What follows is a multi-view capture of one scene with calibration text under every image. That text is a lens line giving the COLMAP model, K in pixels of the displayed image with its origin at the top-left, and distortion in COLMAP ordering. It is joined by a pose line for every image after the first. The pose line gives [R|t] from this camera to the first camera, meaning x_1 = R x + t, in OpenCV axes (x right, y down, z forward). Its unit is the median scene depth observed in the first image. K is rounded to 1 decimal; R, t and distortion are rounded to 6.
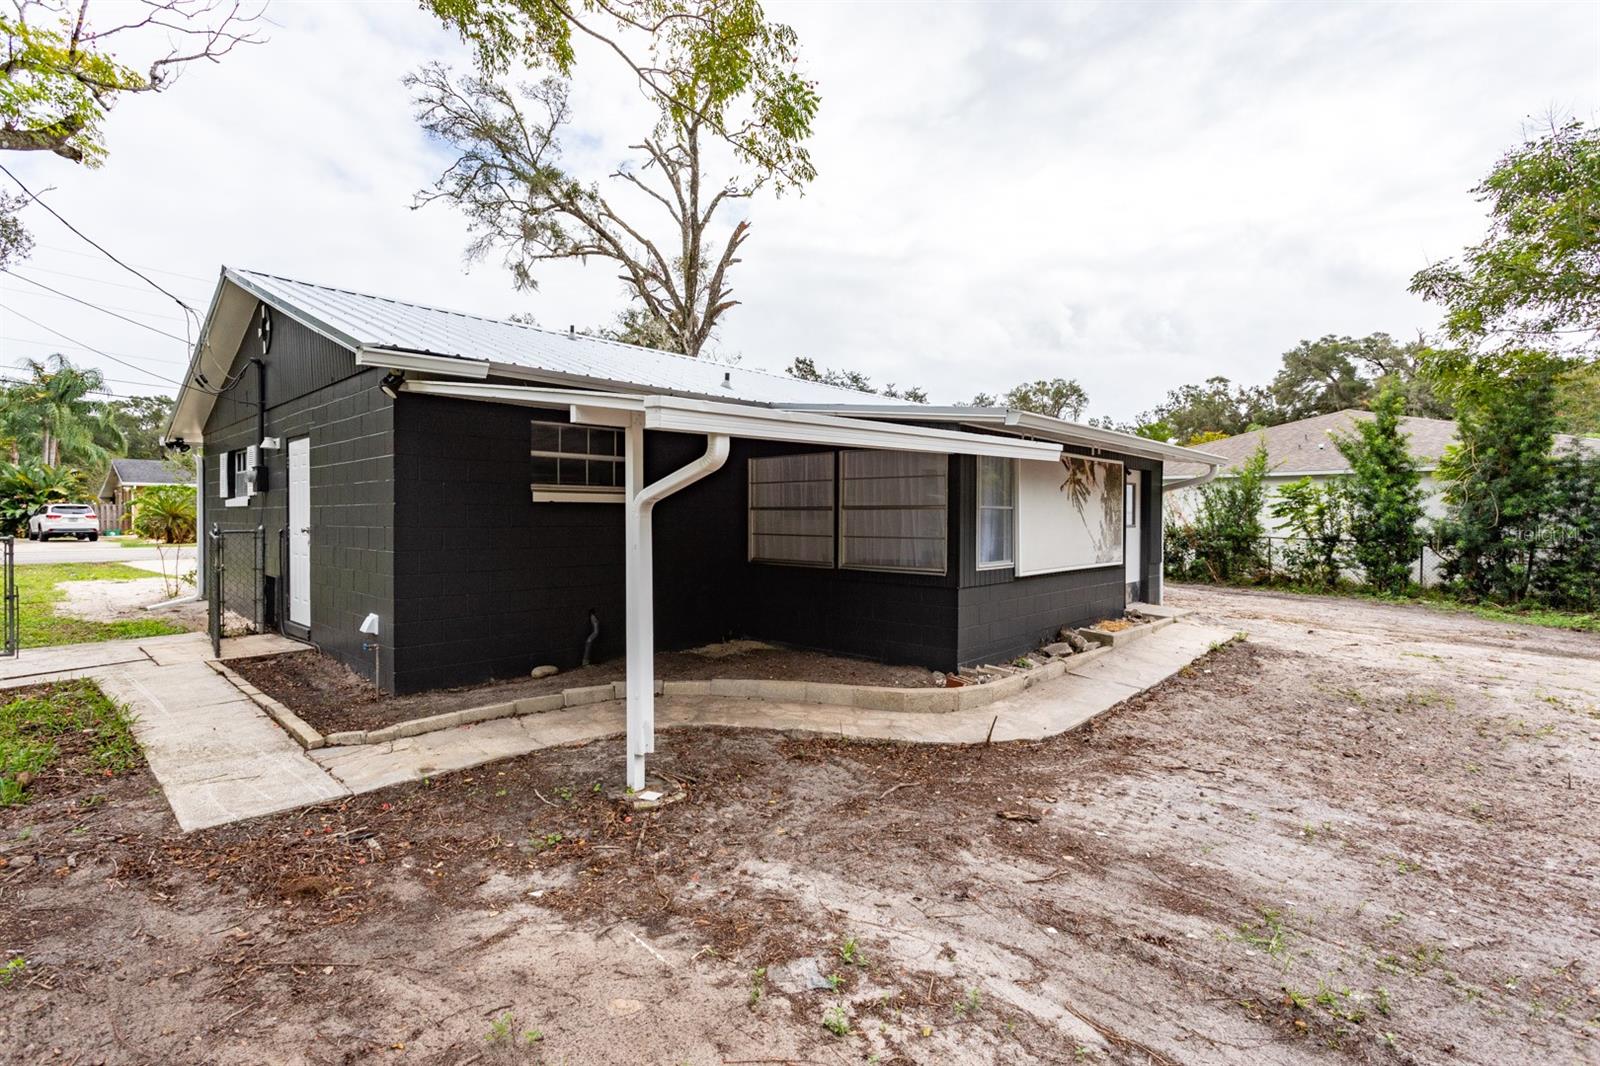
lens RADIAL K [[752.5, 0, 788.7], [0, 752.5, 526.8], [0, 0, 1]] dist [0.001219, 0.001942]
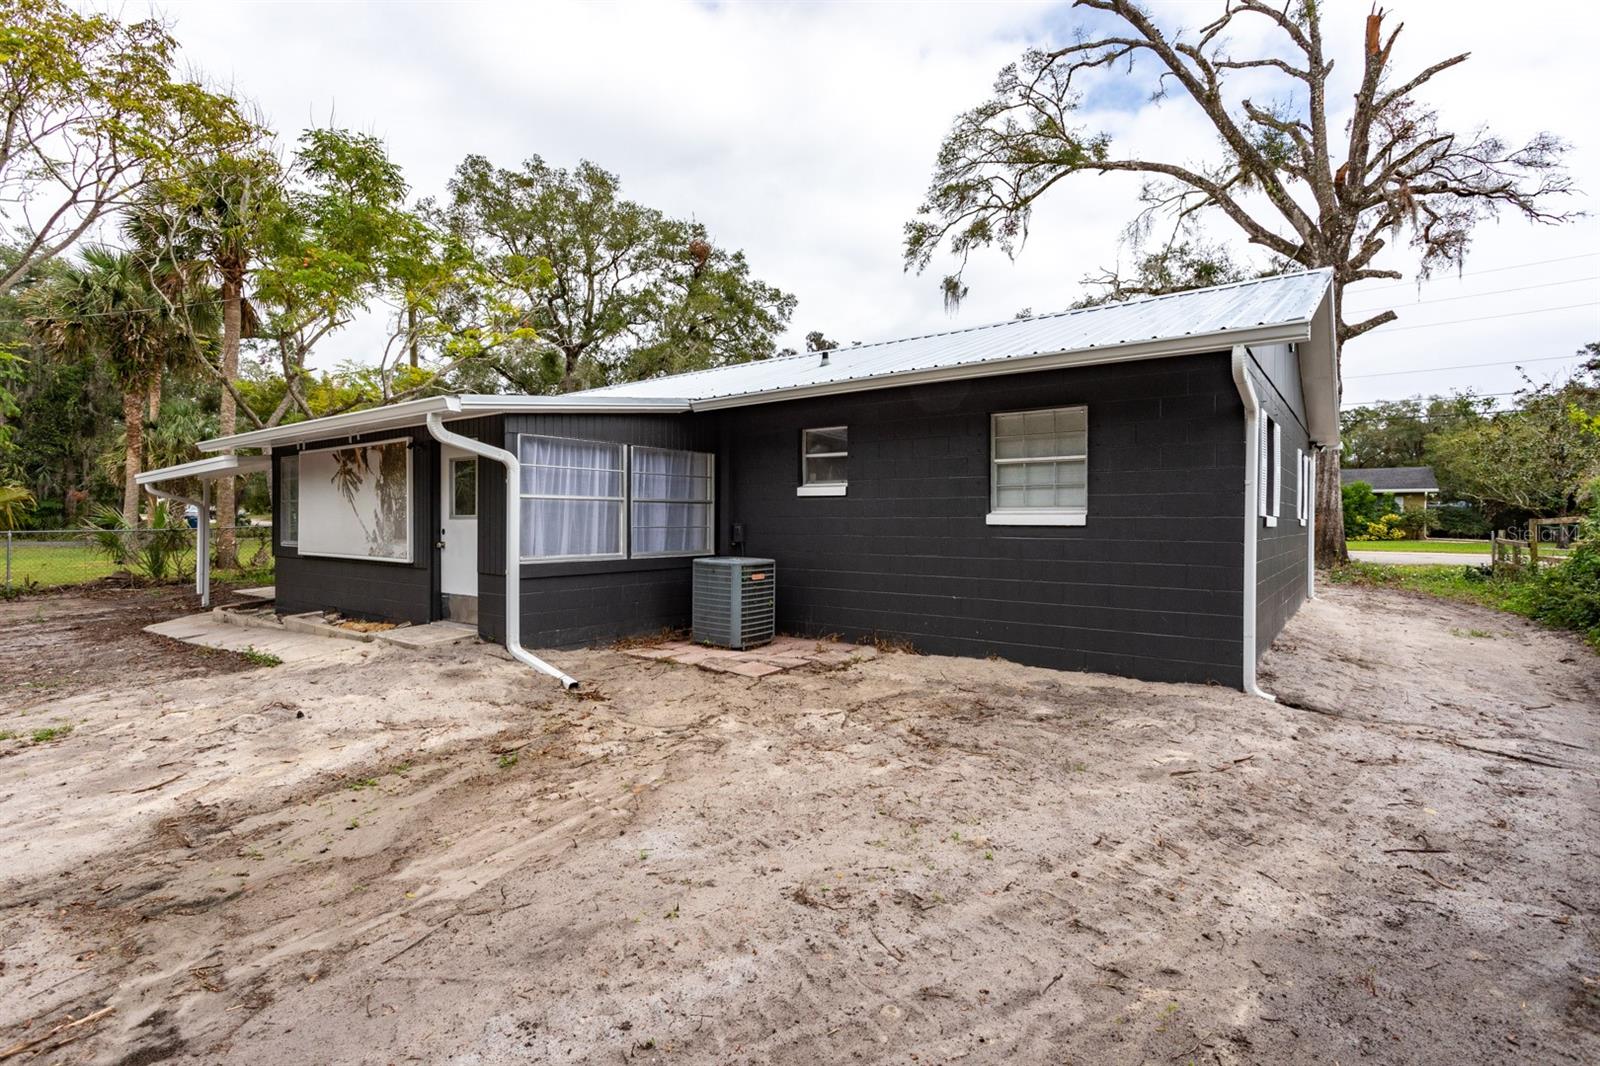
lens RADIAL K [[752.5, 0, 788.7], [0, 752.5, 526.8], [0, 0, 1]] dist [0.001219, 0.001942]
pose [[0.094691, 0.002892, -0.995502, 1.447574], [-0.017411, 0.999848, 0.001248, 0.002601], [0.995354, 0.017214, 0.094727, 1.491854]]
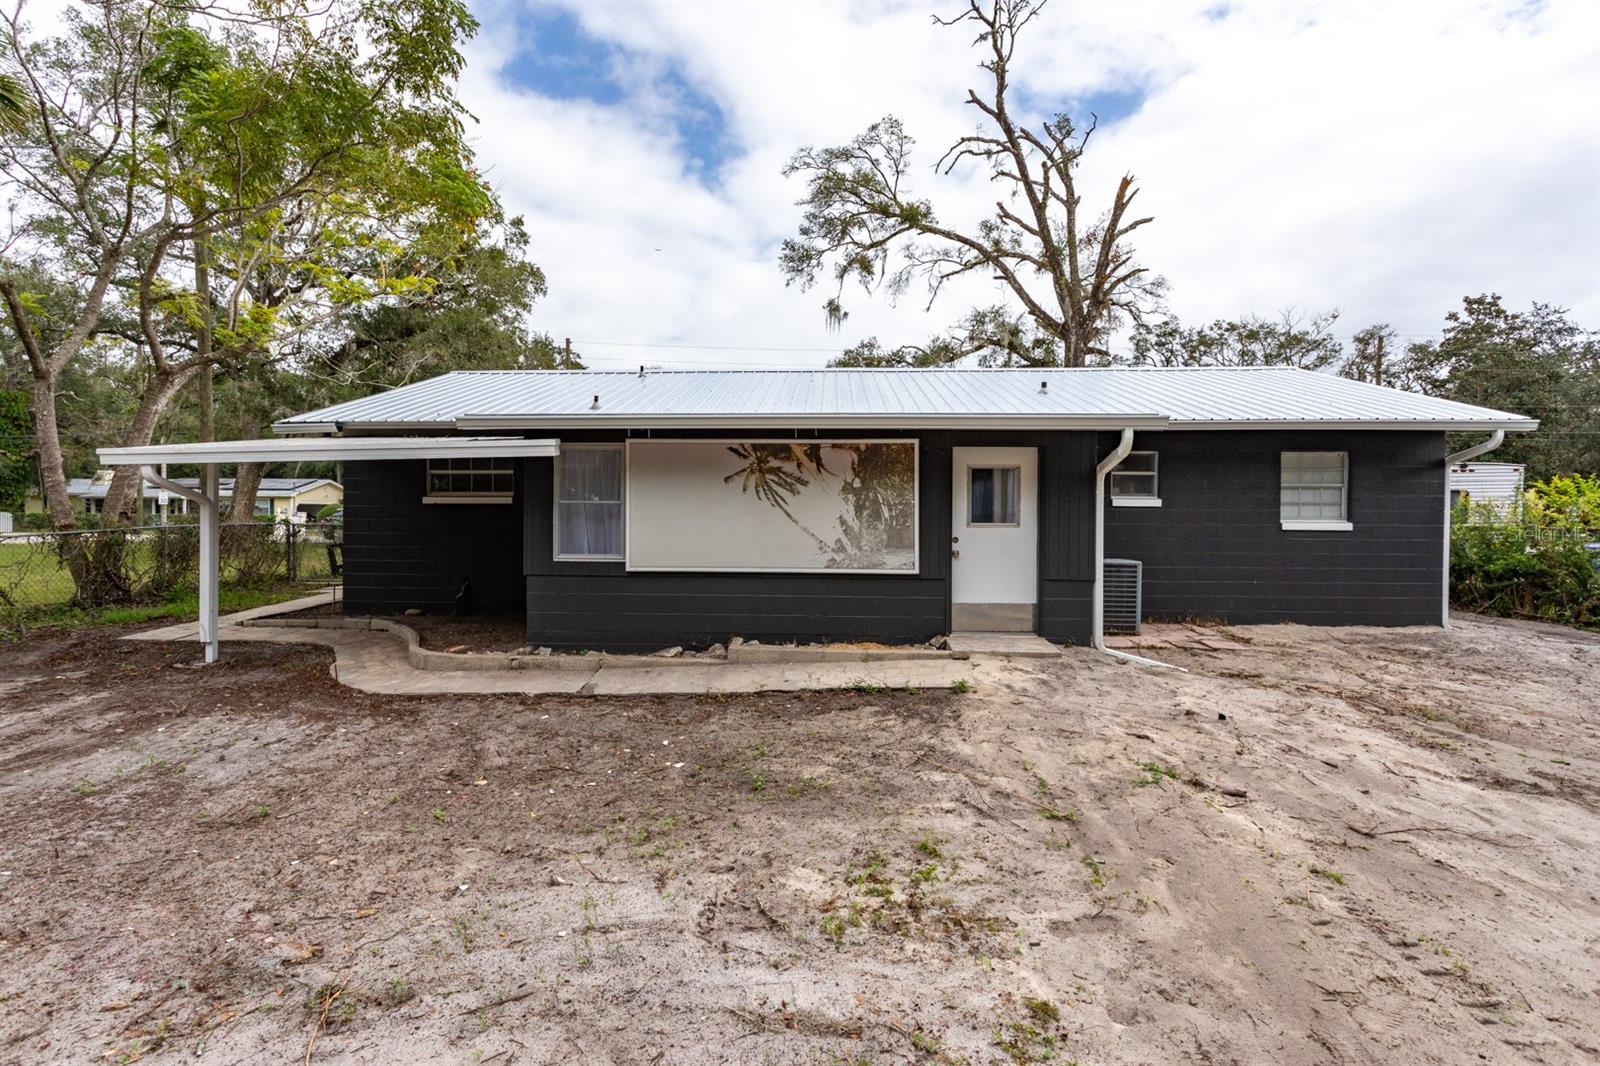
lens RADIAL K [[752.5, 0, 788.7], [0, 752.5, 526.8], [0, 0, 1]] dist [0.001219, 0.001942]
pose [[0.645520, 0.006853, -0.763713, 1.053010], [-0.013415, 0.999907, -0.002367, 0.005985], [0.763626, 0.011773, 0.645552, 0.457443]]
